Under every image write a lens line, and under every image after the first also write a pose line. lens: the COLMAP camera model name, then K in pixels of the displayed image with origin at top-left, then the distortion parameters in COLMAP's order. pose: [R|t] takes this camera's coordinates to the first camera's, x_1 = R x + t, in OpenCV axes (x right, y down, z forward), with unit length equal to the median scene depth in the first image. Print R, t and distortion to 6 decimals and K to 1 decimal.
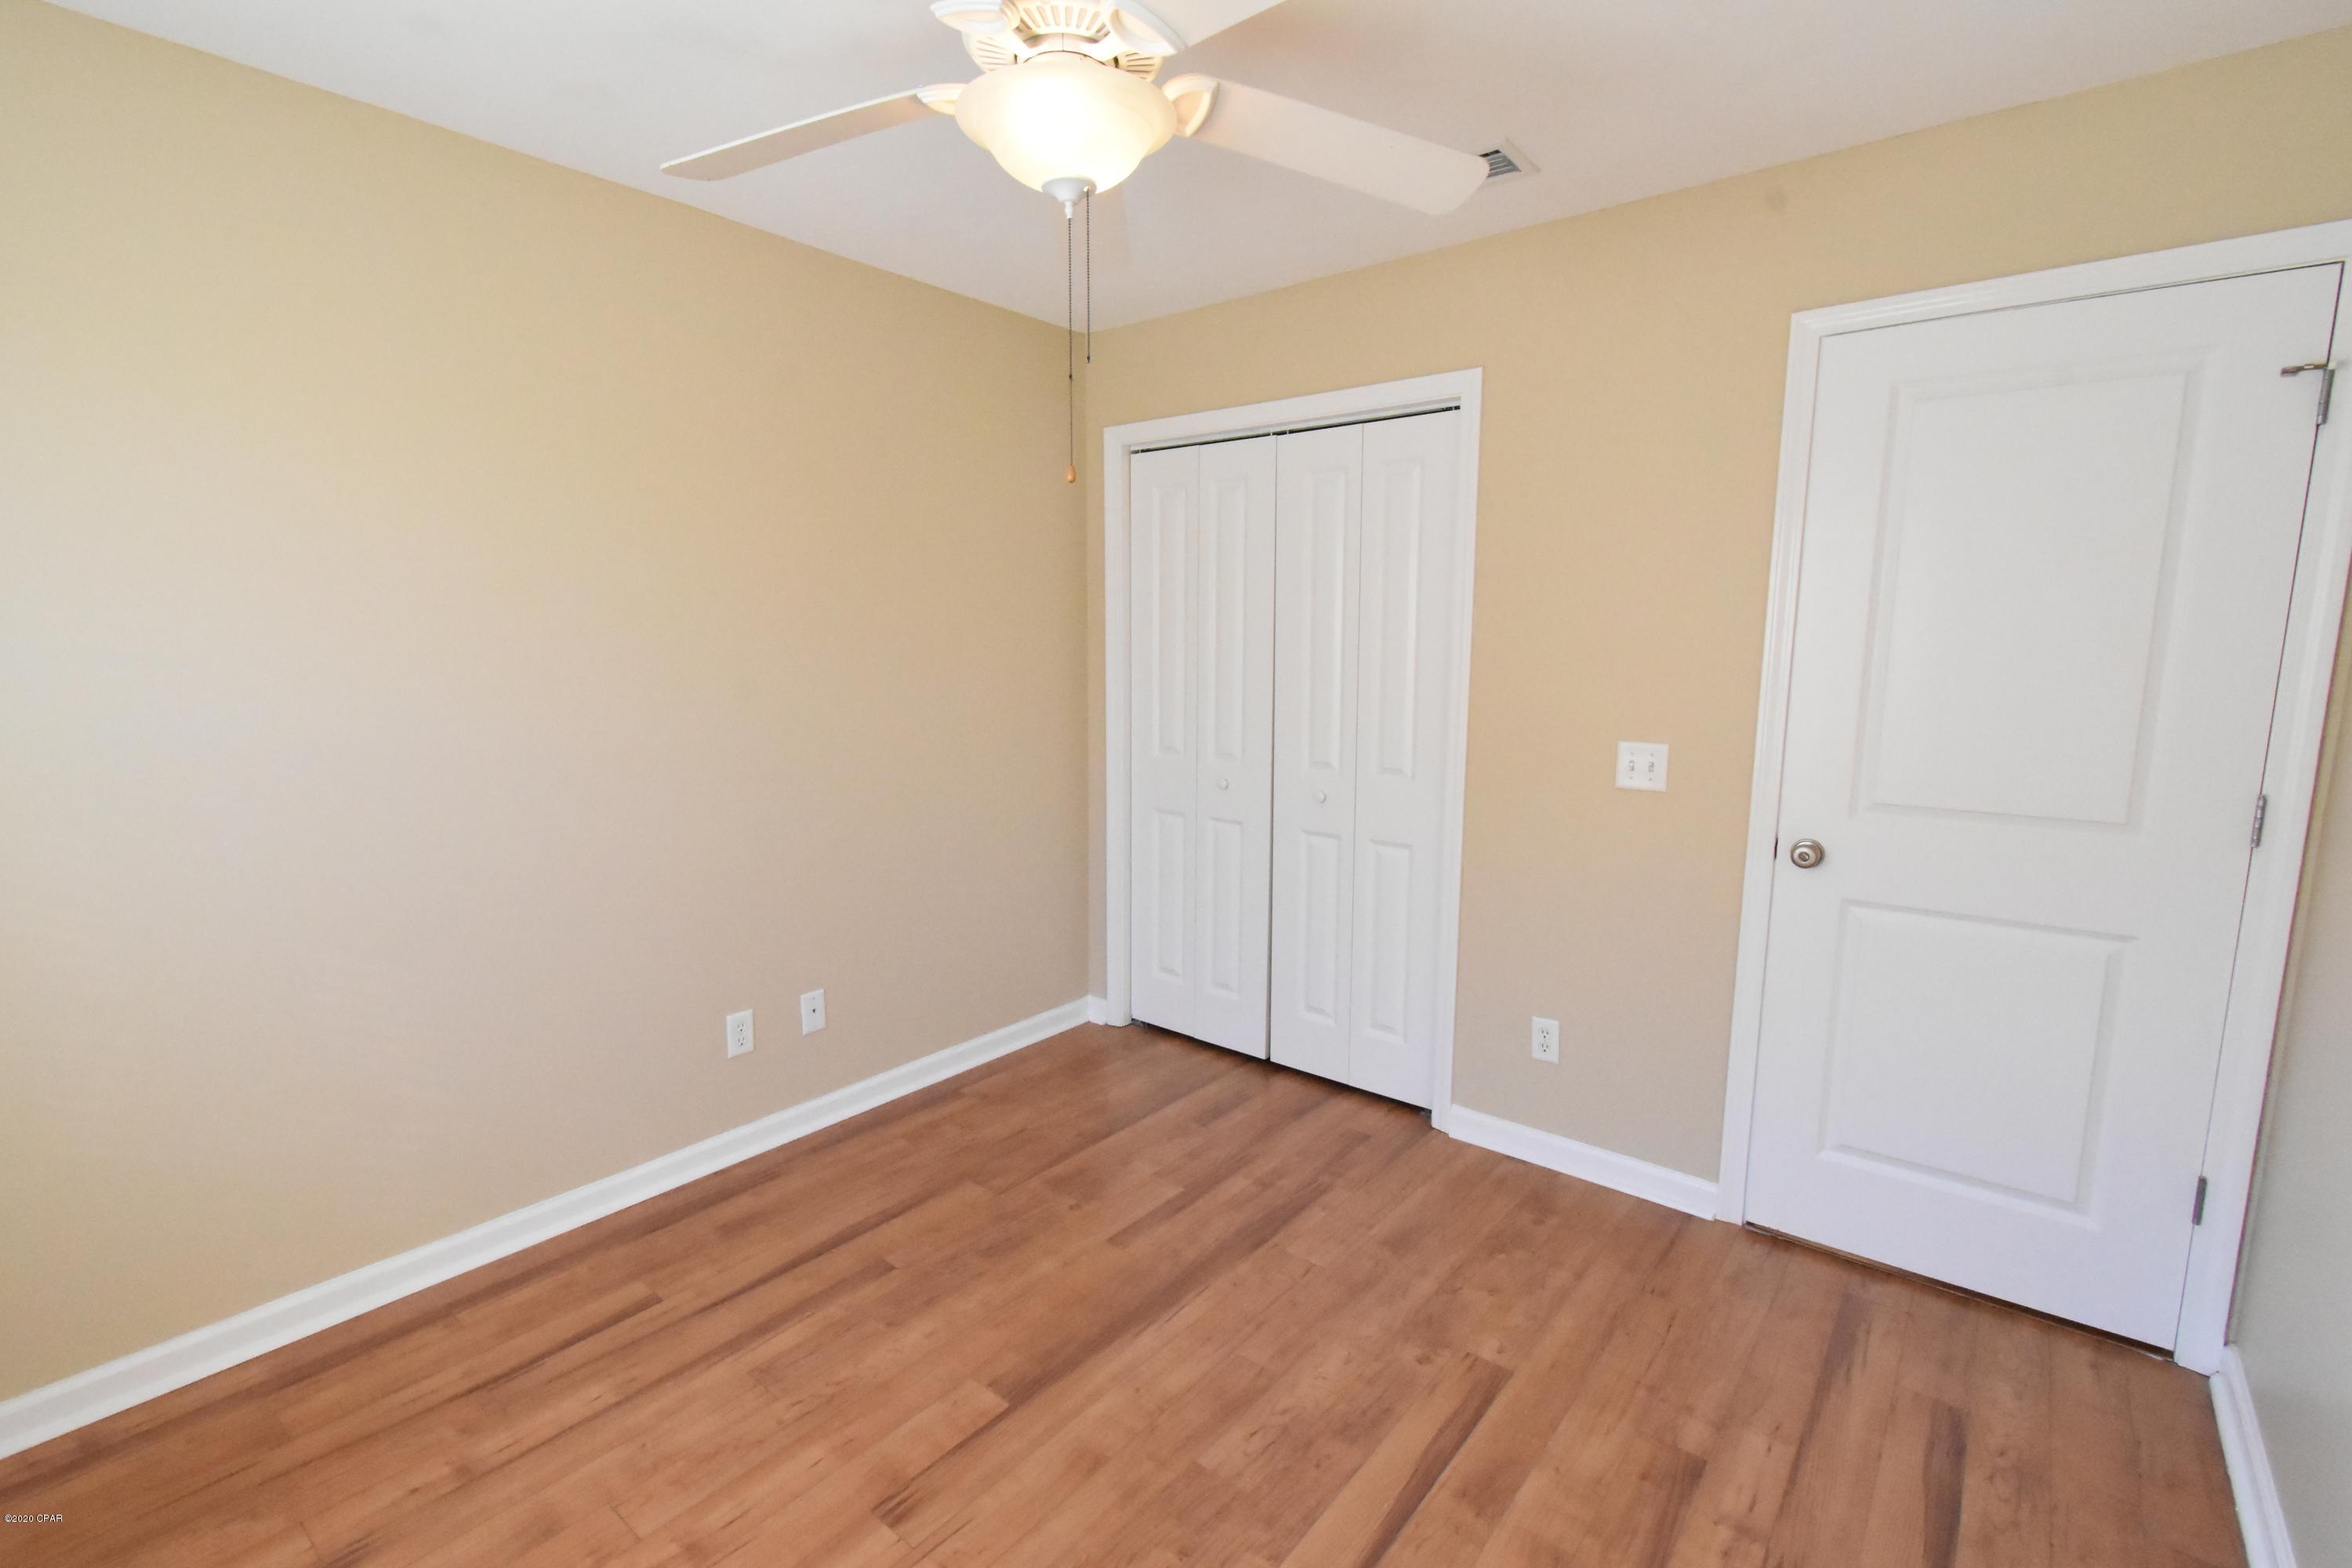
lens RADIAL K [[1043.3, 0, 1175.9], [0, 1043.3, 782.1], [0, 0, 1]] dist [0.005325, -0.001283]
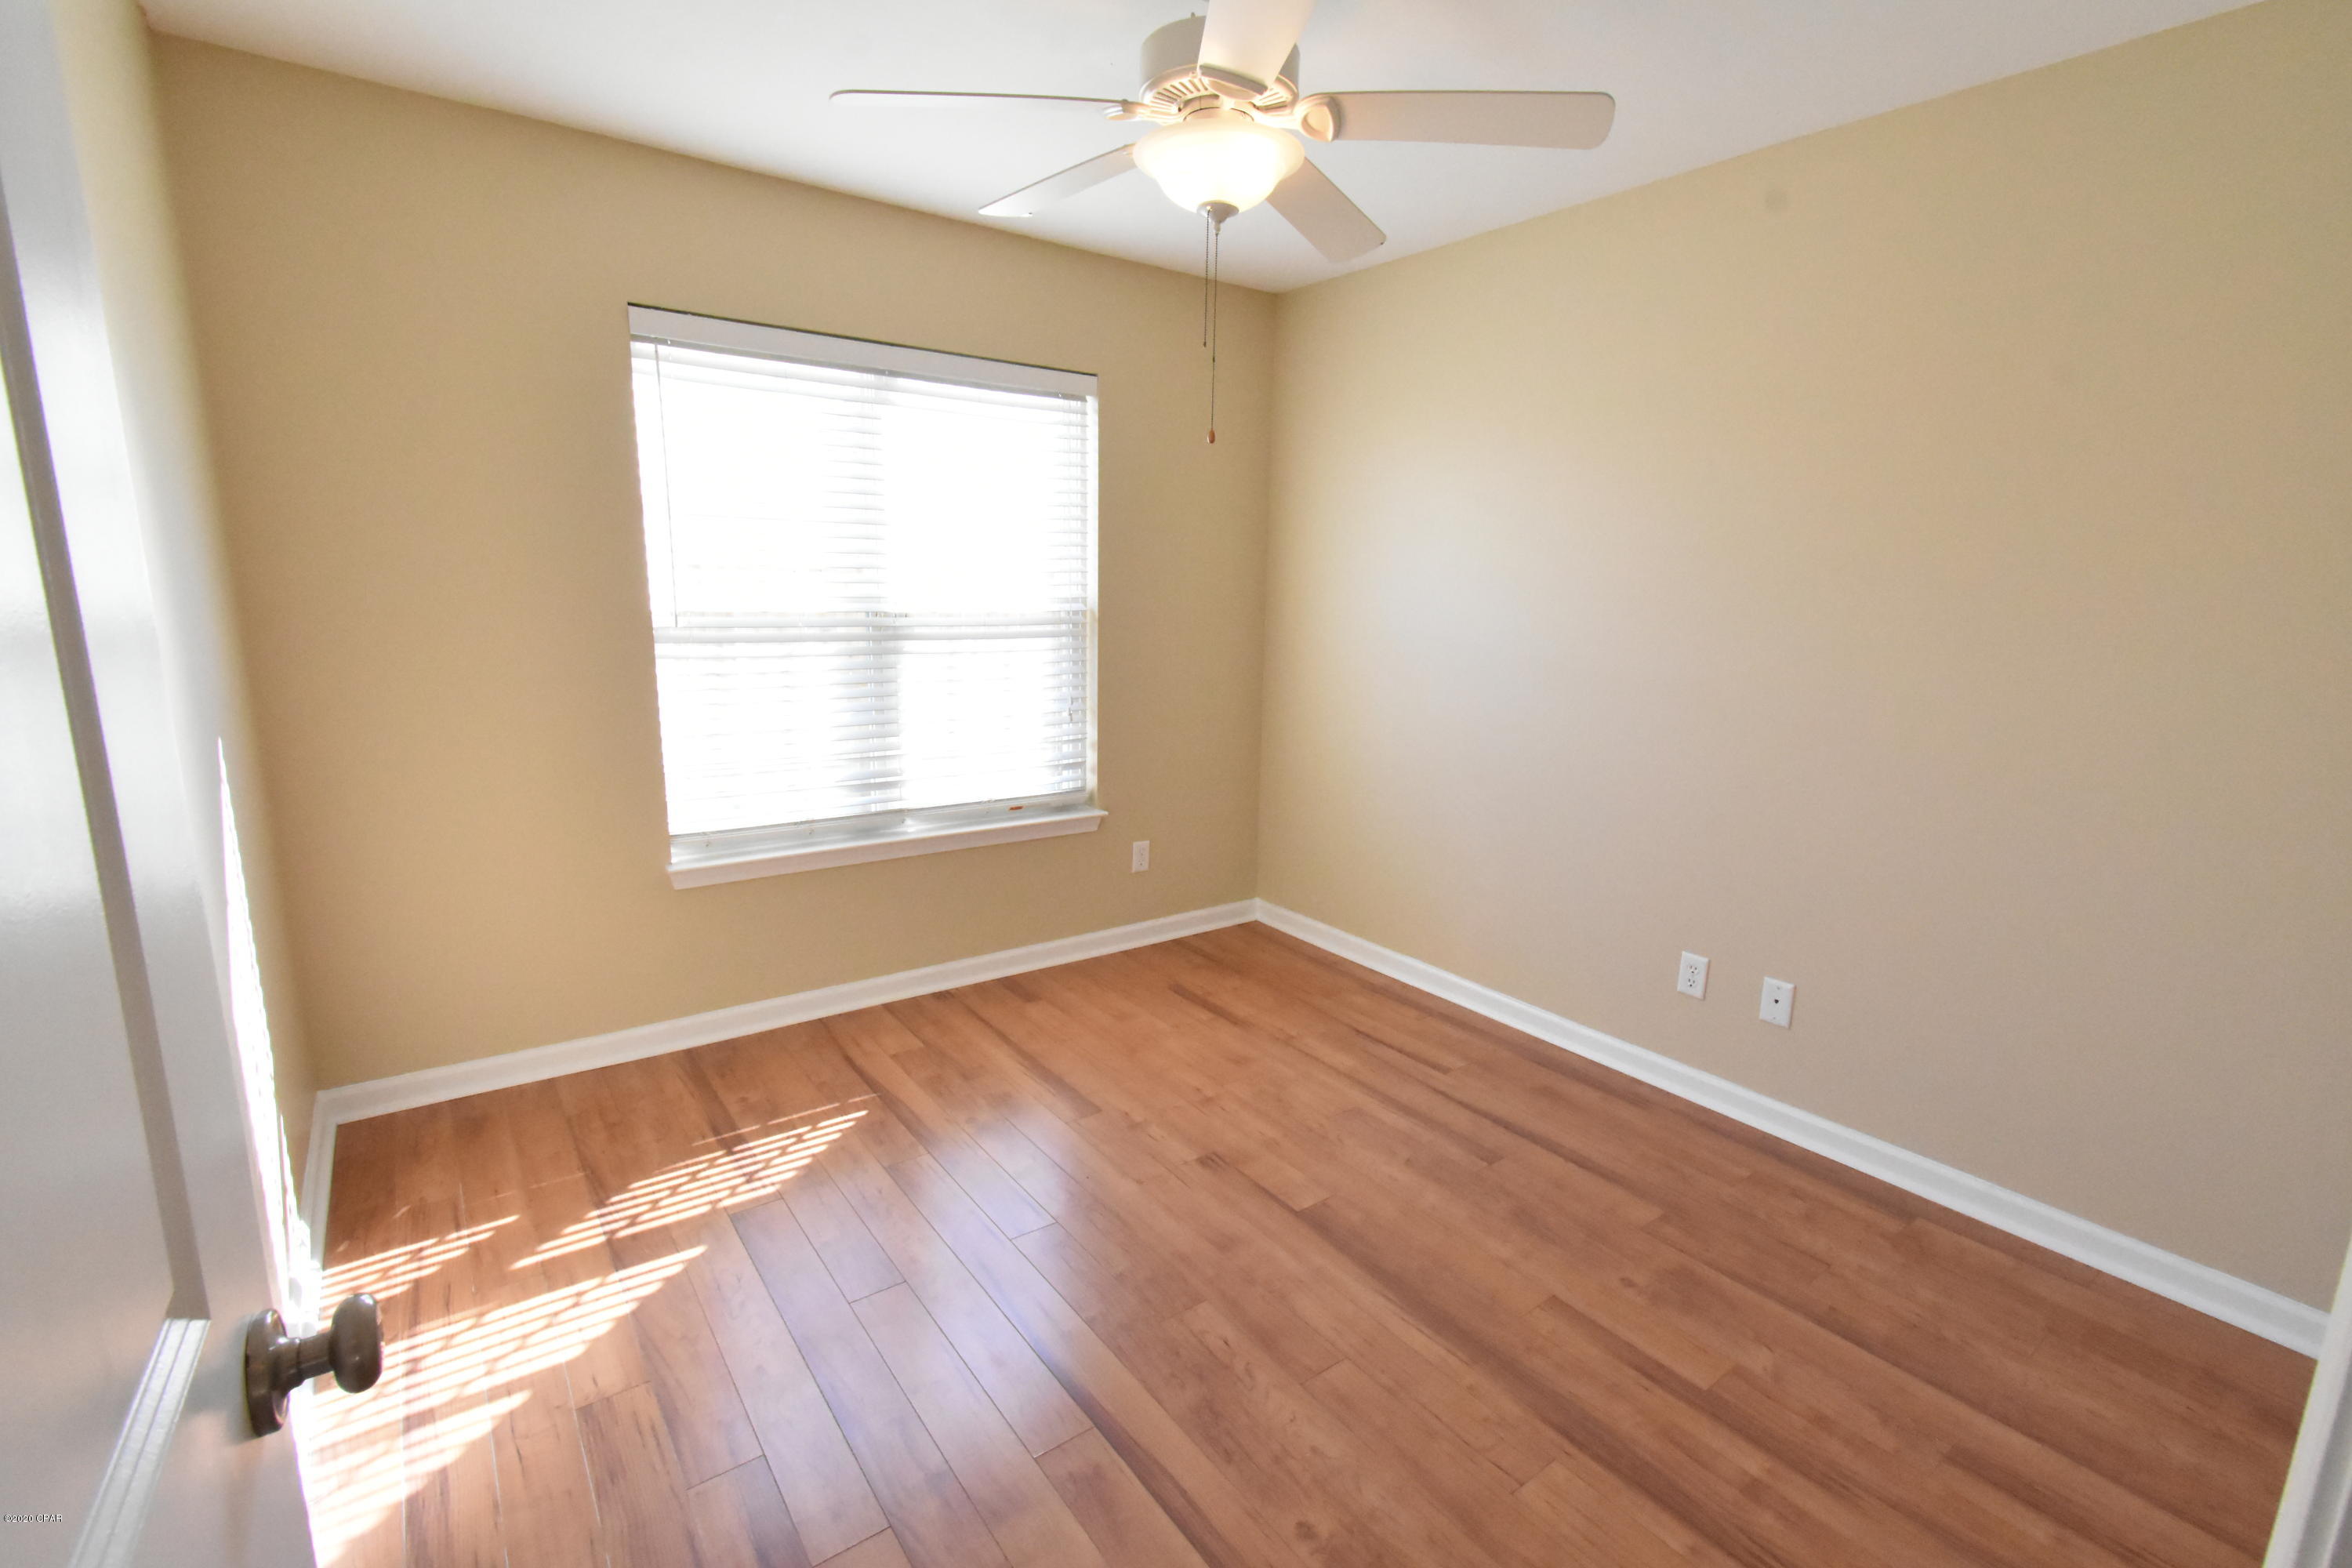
lens RADIAL K [[1043.3, 0, 1189.0], [0, 1043.3, 787.2], [0, 0, 1]] dist [0.005325, -0.001283]
pose [[-0.237073, 0.181323, -0.954420, 0.830328], [-0.157479, 0.962262, 0.221929, -0.109190], [0.958643, 0.202915, -0.199572, 0.908712]]
